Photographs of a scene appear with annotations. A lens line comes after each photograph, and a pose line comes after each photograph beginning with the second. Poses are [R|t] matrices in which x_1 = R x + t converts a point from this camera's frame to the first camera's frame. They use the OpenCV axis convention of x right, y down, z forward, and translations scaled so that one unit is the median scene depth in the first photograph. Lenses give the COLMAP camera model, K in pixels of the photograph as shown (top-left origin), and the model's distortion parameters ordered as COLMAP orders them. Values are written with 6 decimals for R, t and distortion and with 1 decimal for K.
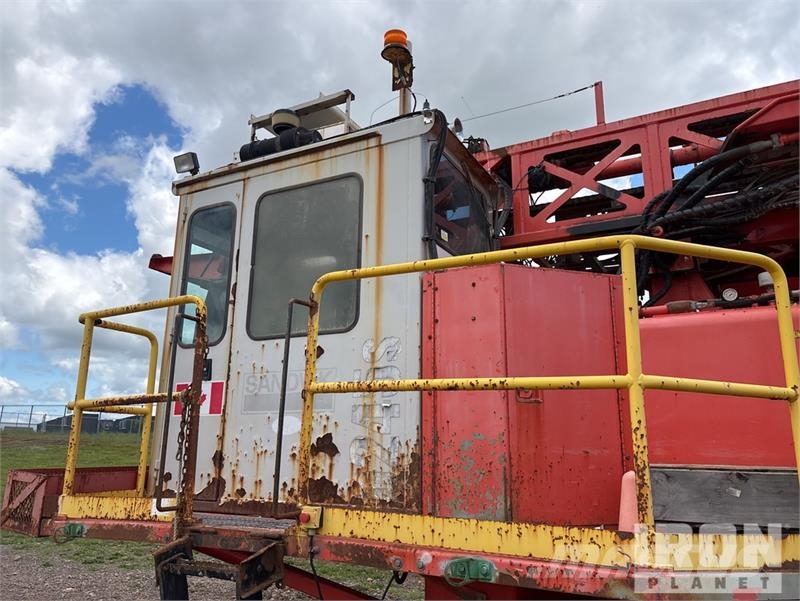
lens RADIAL K [[612.2, 0, 400.1], [0, 612.2, 298.6], [0, 0, 1]] dist [0.046361, -0.021611]
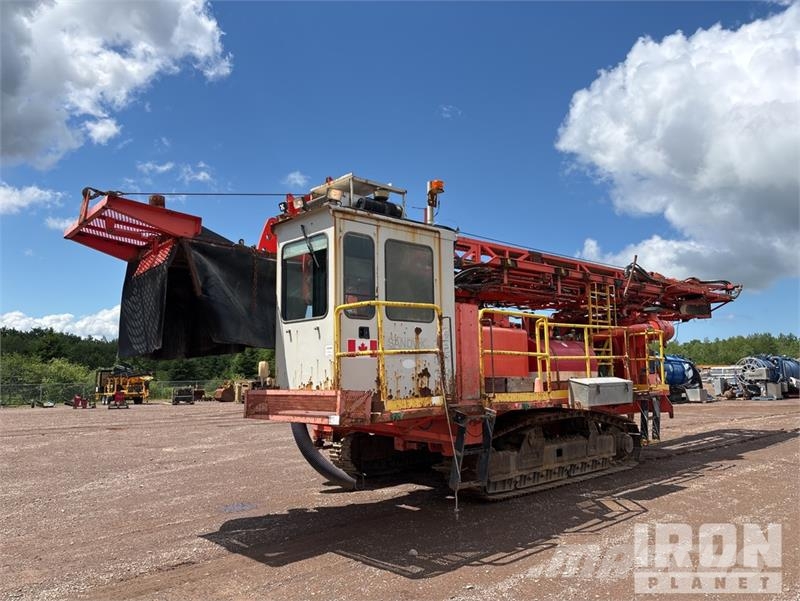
lens RADIAL K [[612.2, 0, 400.4], [0, 612.2, 301.2], [0, 0, 1]] dist [0.046361, -0.021611]
pose [[0.328170, 0.090513, 0.940272, -2.182557], [-0.214546, 0.976527, -0.019123, 0.042792], [-0.919932, -0.195456, 0.339886, 0.356205]]
